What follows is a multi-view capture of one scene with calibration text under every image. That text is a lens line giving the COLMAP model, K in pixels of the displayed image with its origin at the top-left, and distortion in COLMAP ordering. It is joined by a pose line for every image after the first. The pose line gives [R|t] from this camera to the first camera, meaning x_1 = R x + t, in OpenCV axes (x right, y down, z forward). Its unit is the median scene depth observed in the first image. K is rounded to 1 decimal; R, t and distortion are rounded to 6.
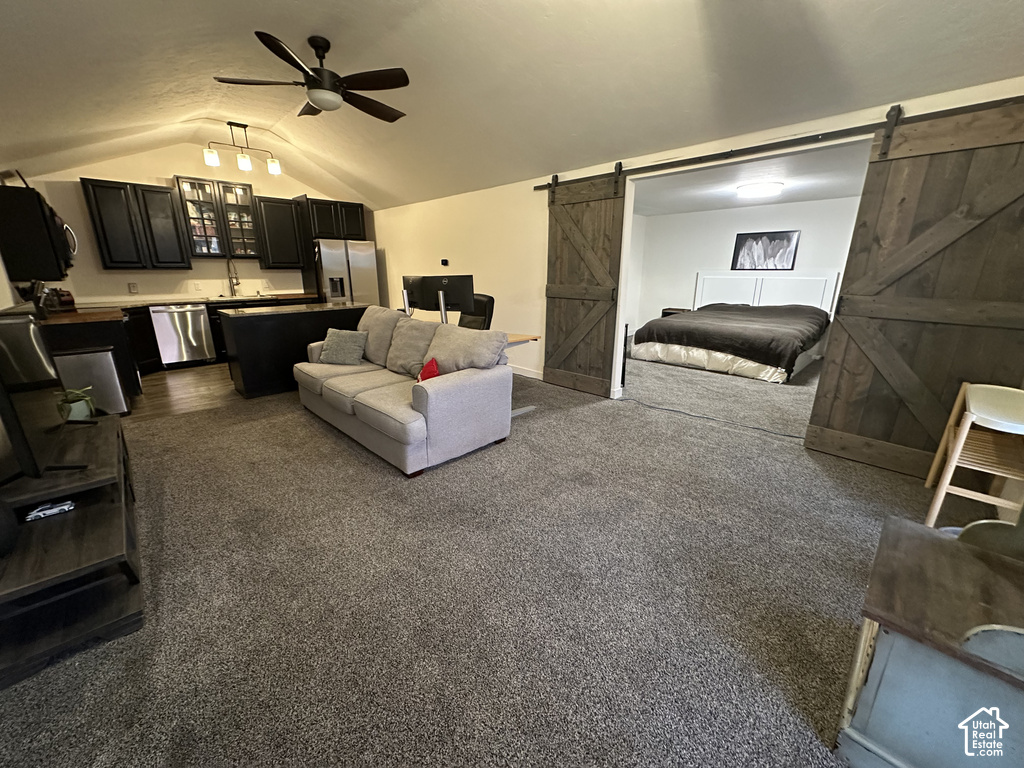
lens RADIAL K [[402.8, 0, 512.0], [0, 402.8, 384.0], [0, 0, 1]] dist [-0.007189, 0.000218]
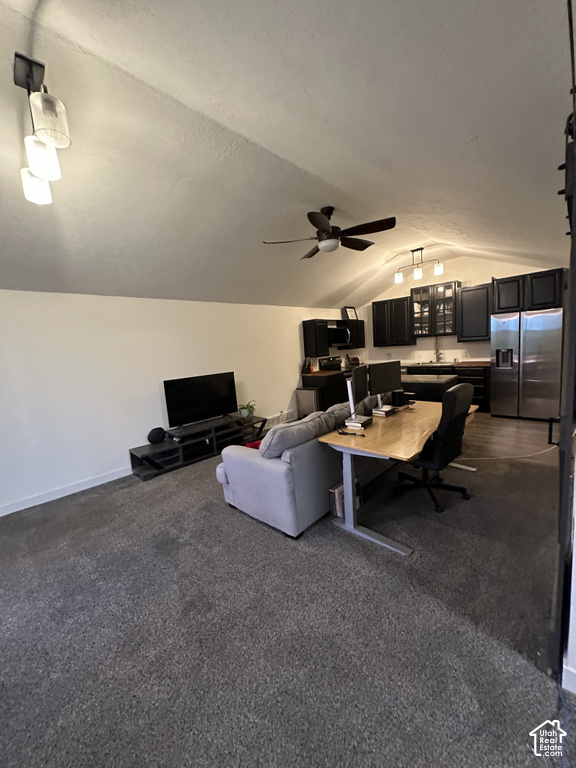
lens RADIAL K [[302.1, 0, 288.0], [0, 302.1, 384.0], [0, 0, 1]] dist [-0.007189, 0.000218]
pose [[0.045608, 0.122817, -0.991381, 0.391122], [-0.209842, 0.971449, 0.110694, -0.179256], [0.976671, 0.202985, 0.070078, 0.512583]]
